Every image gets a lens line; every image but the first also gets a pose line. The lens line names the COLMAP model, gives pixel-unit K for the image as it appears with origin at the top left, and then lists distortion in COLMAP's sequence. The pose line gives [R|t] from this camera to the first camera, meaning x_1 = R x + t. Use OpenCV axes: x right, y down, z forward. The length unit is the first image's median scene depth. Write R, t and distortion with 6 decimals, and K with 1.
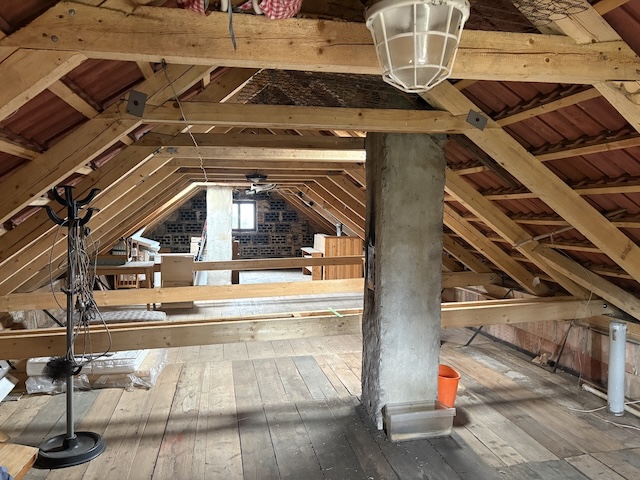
lens RADIAL K [[485.0, 0, 321.1], [0, 485.0, 239.7], [0, 0, 1]] dist [0.051174, -0.042763]
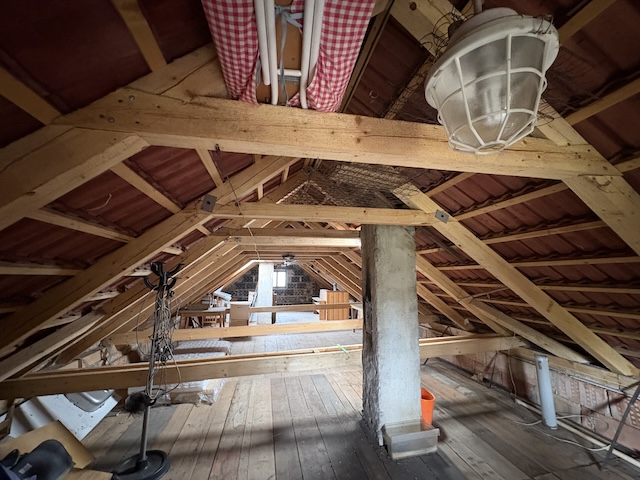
lens RADIAL K [[255.8, 0, 321.3], [0, 255.8, 241.0], [0, 0, 1]] dist [0.002807, 0.000183]
pose [[0.999984, -0.003769, 0.004254, -0.042006], [0.004513, 0.981555, -0.191127, -0.021172], [-0.003455, 0.191143, 0.981556, 0.216616]]
